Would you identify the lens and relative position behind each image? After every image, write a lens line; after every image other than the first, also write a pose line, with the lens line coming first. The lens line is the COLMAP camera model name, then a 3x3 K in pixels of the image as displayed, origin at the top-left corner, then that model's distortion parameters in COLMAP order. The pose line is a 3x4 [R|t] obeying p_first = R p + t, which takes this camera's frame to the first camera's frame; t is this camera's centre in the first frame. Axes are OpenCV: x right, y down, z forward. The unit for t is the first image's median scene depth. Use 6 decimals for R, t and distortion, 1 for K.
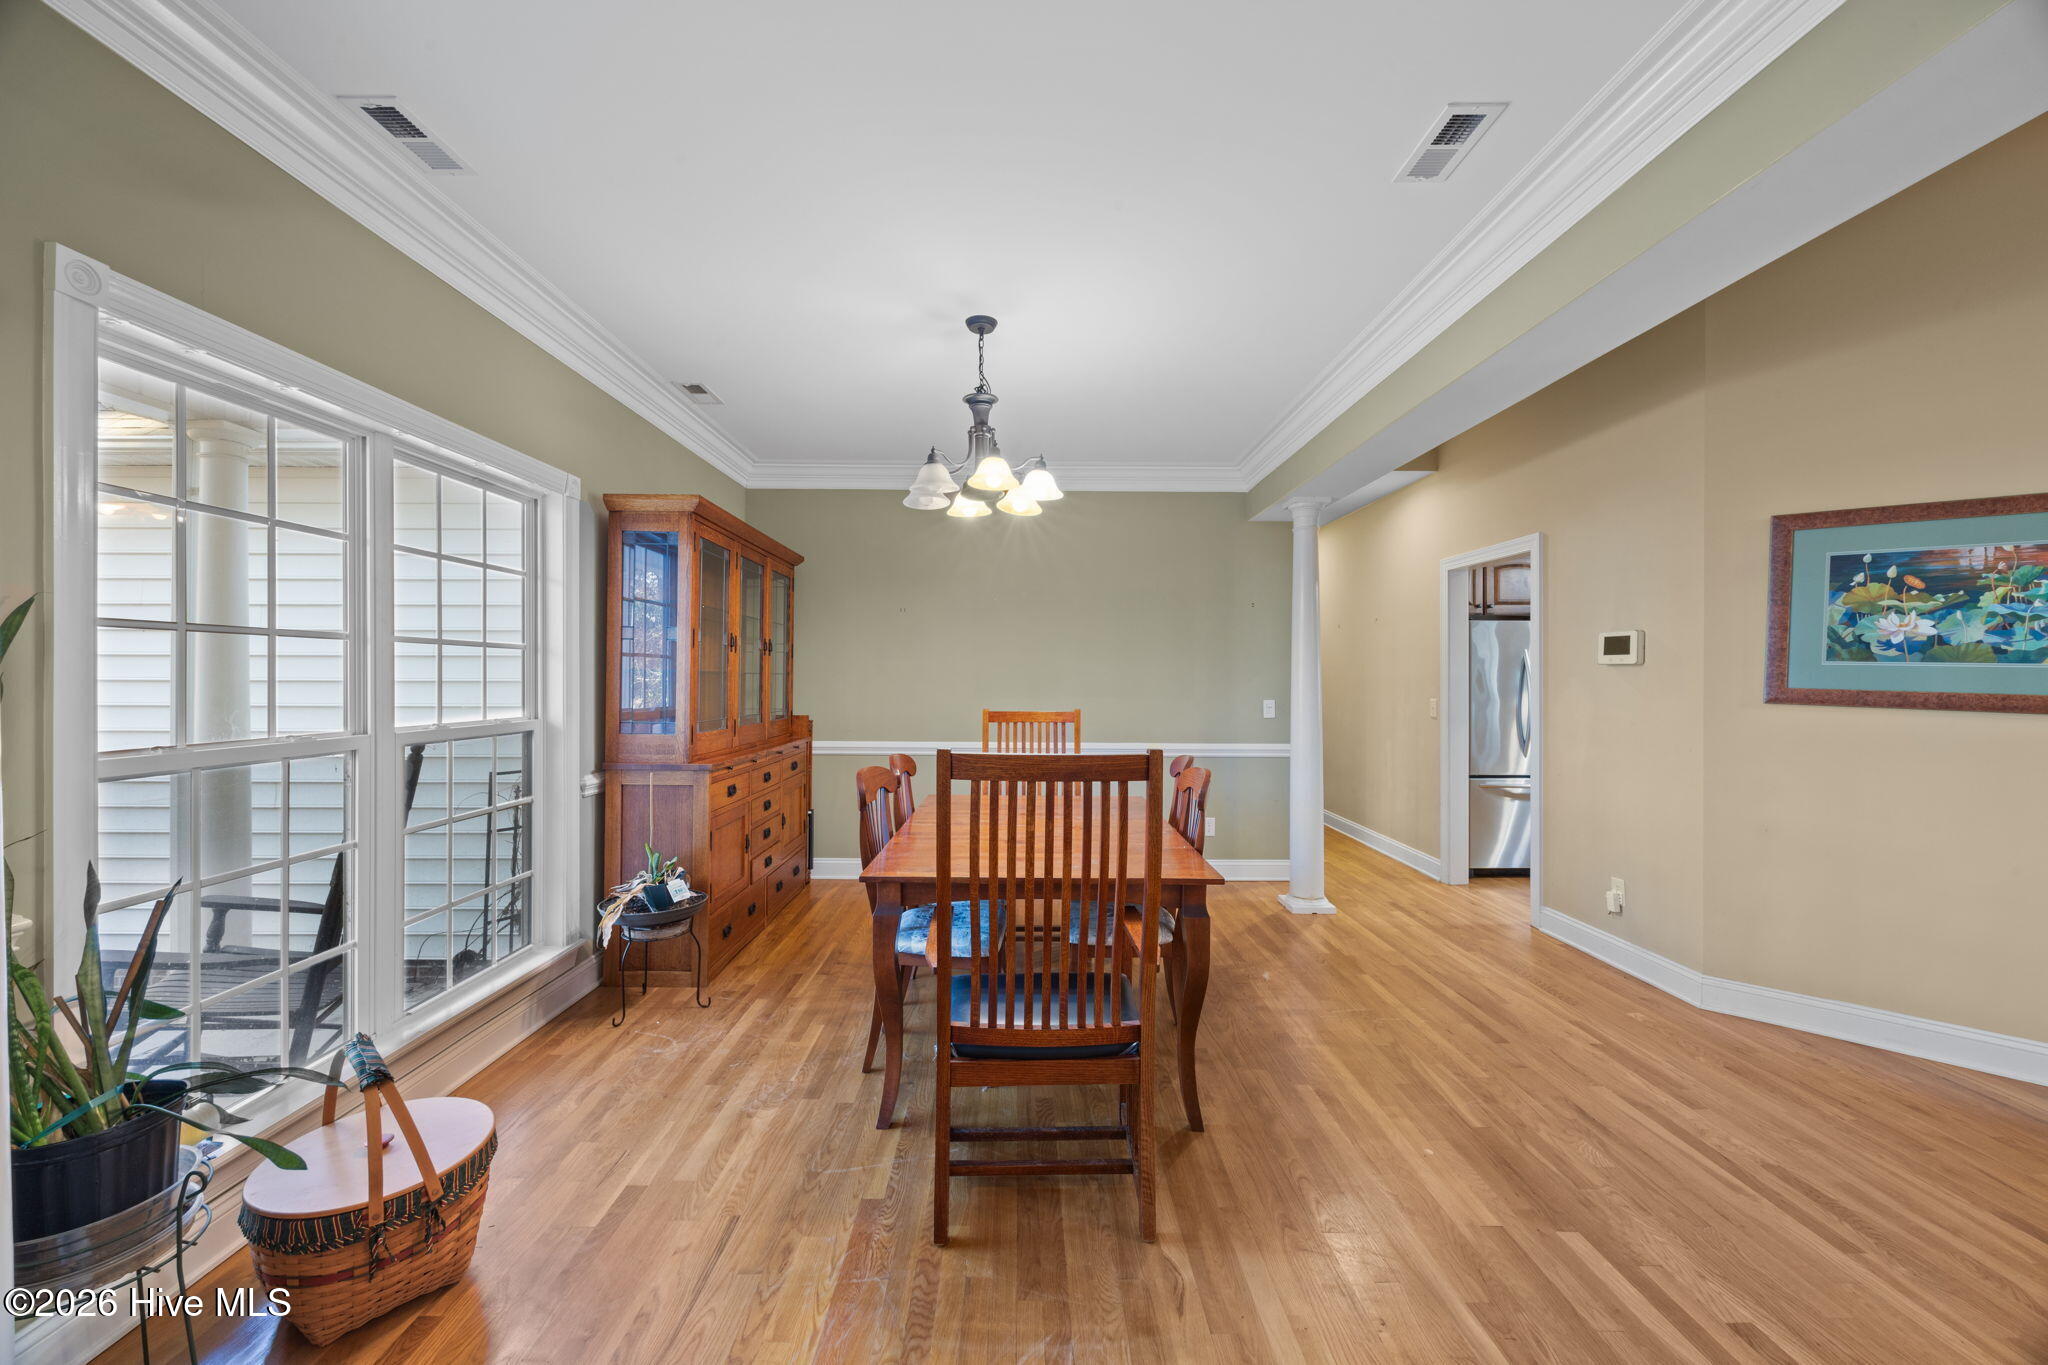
lens RADIAL K [[779.4, 0, 1029.1], [0, 779.4, 675.5], [0, 0, 1]] dist [-0.000509, 0.000338]
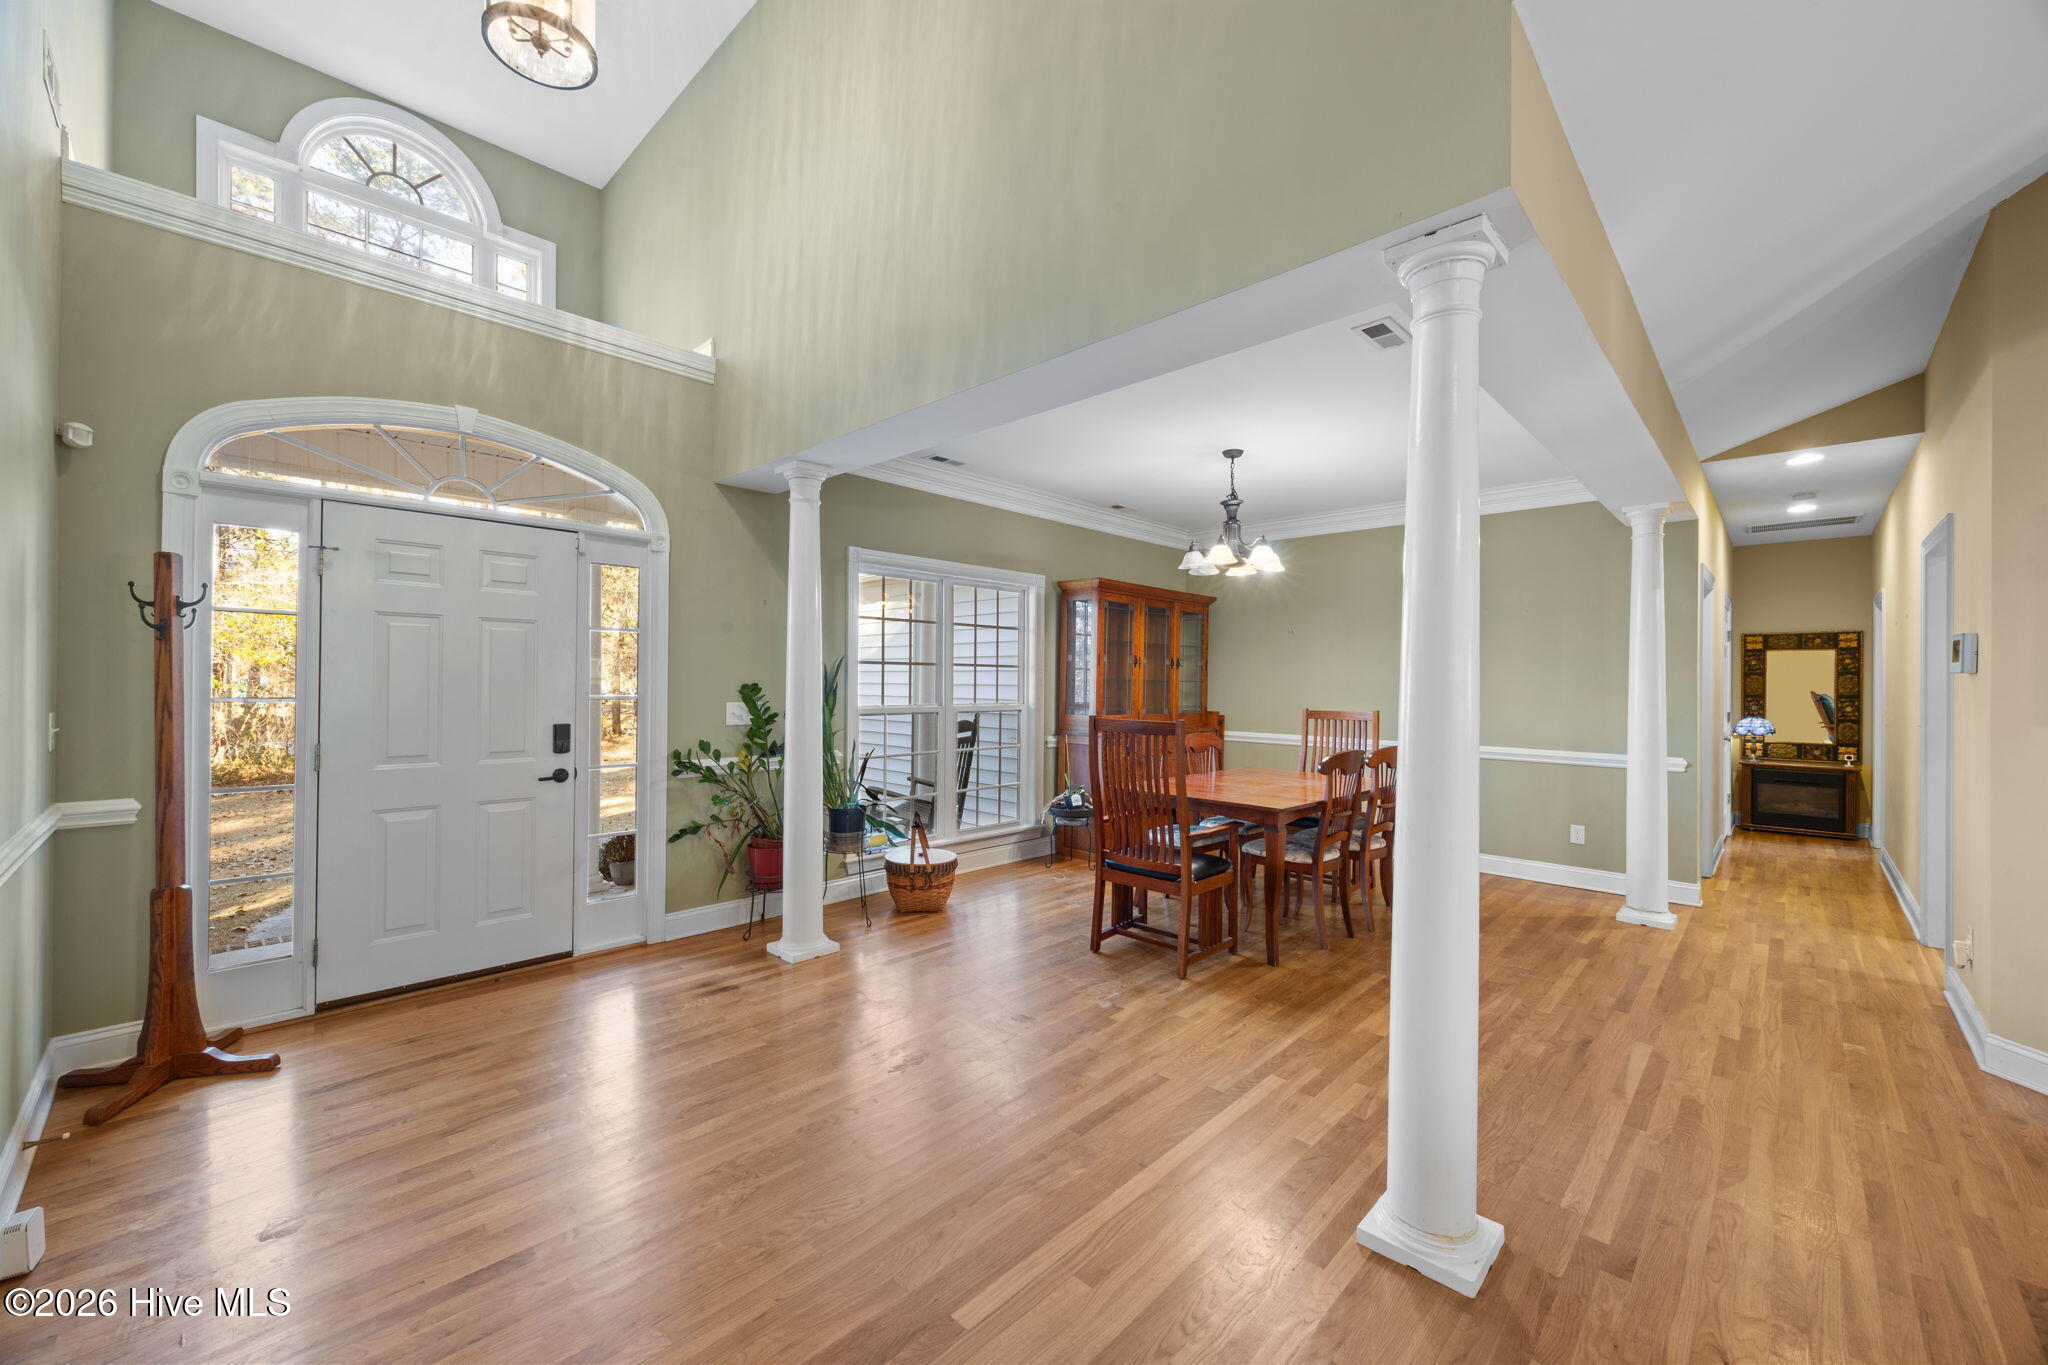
lens RADIAL K [[782.7, 0, 1025.8], [0, 782.7, 679.9], [0, 0, 1]] dist [0.000022, -0.000887]
pose [[0.715535, 0.002042, -0.698574, 0.788777], [-0.005645, 0.999980, -0.002859, 0.001211], [0.698554, 0.005989, 0.715532, -0.413604]]
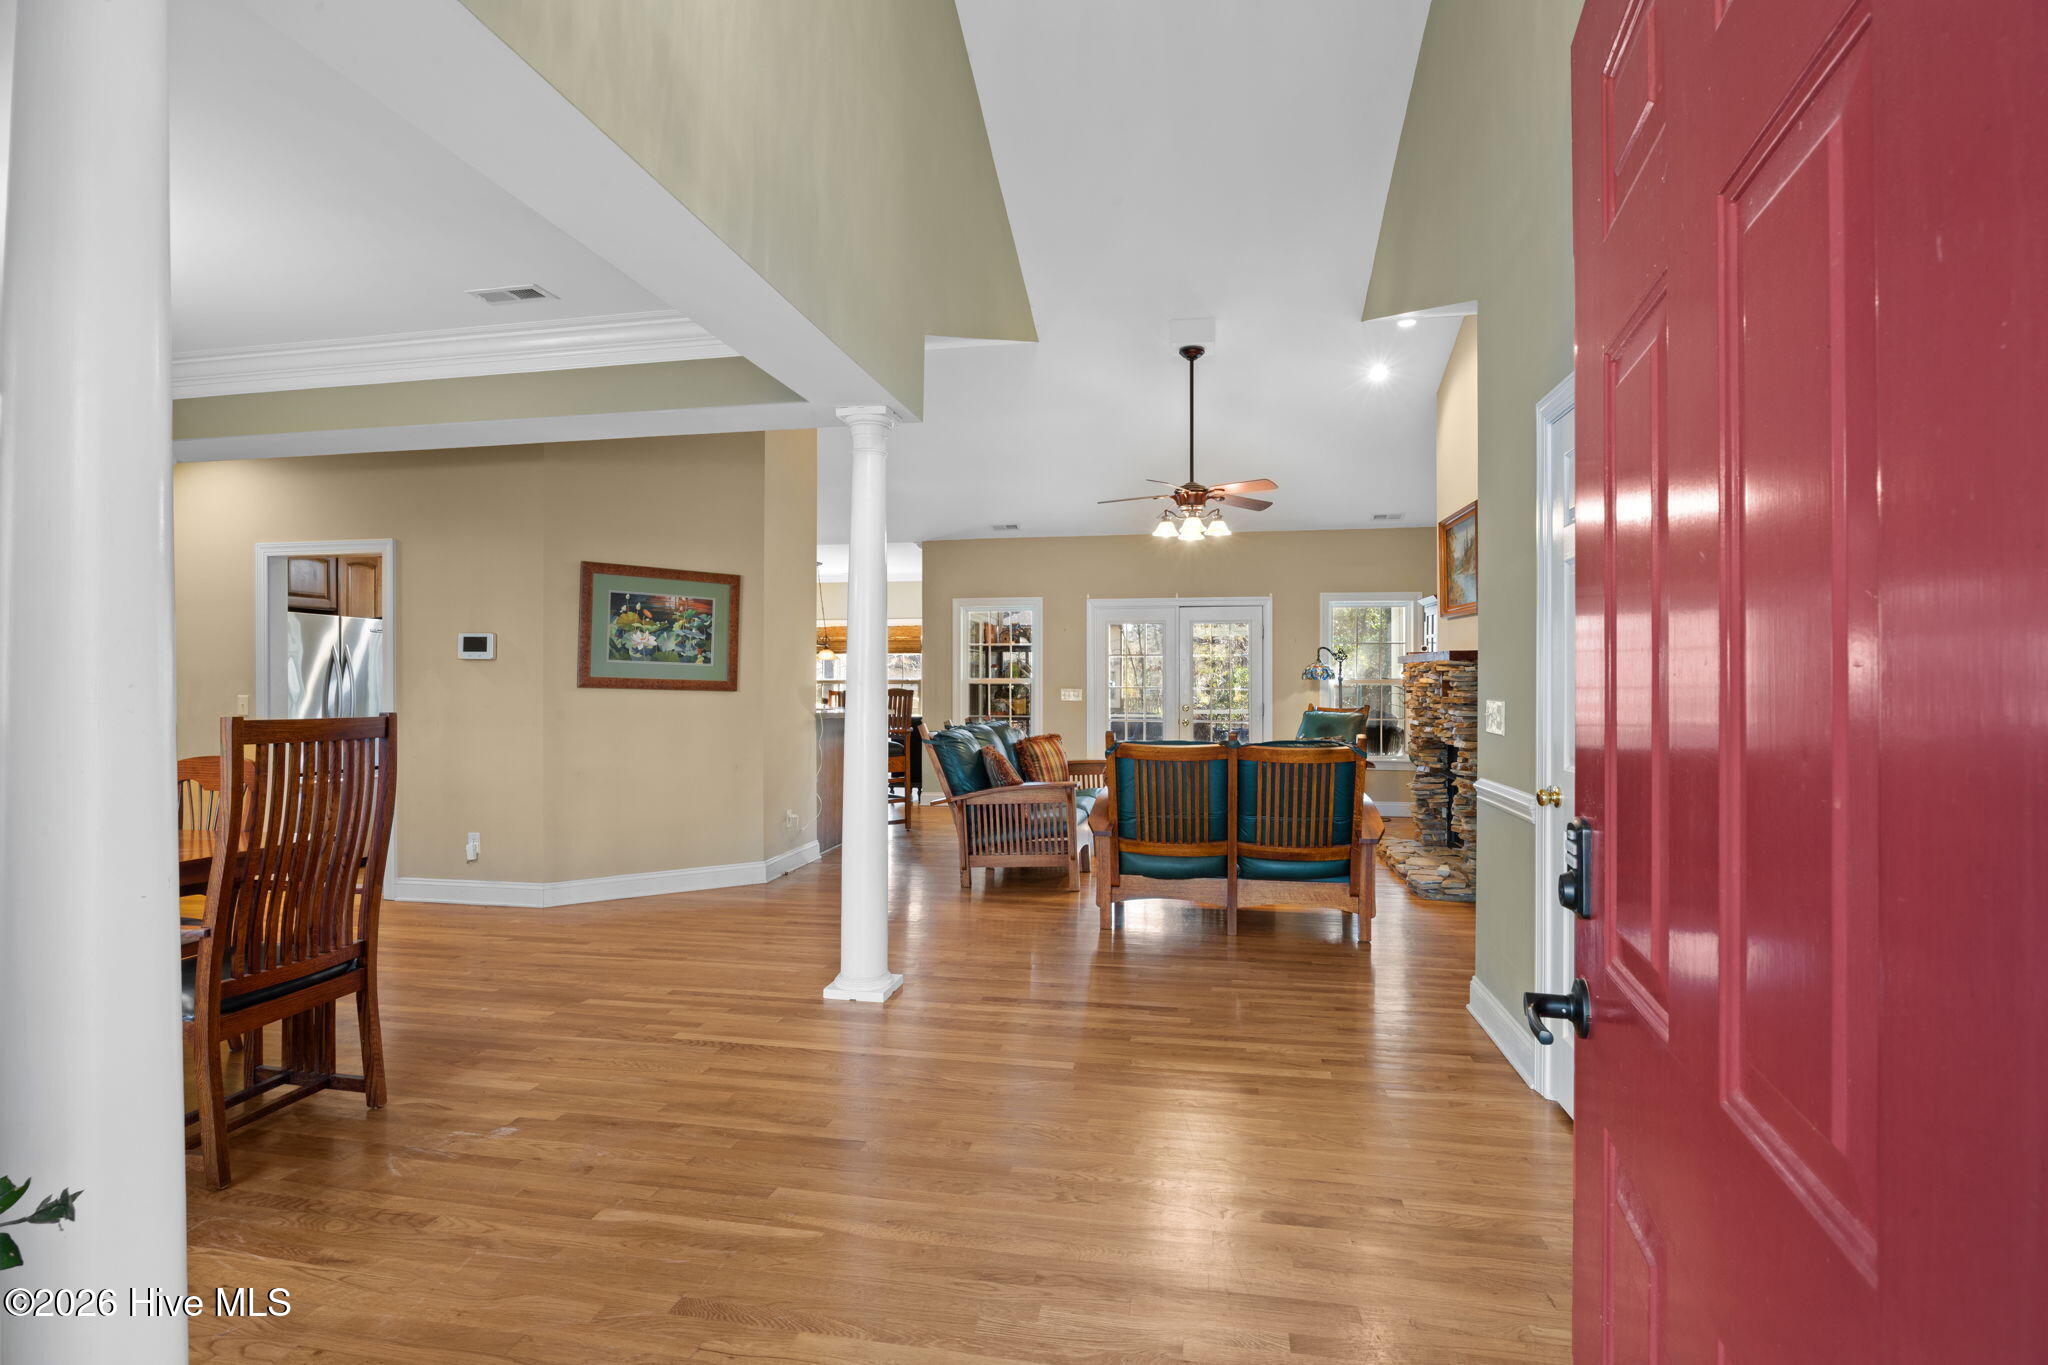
lens RADIAL K [[978.4, 0, 1024.0], [0, 978.4, 682.5], [0, 0, 1]] dist [-0.000323, -0.000341]
pose [[0.197785, 0.000898, 0.980245, -0.750541], [0.000936, 0.999999, -0.001105, 0.031001], [-0.980245, 0.001136, 0.197784, -0.205527]]
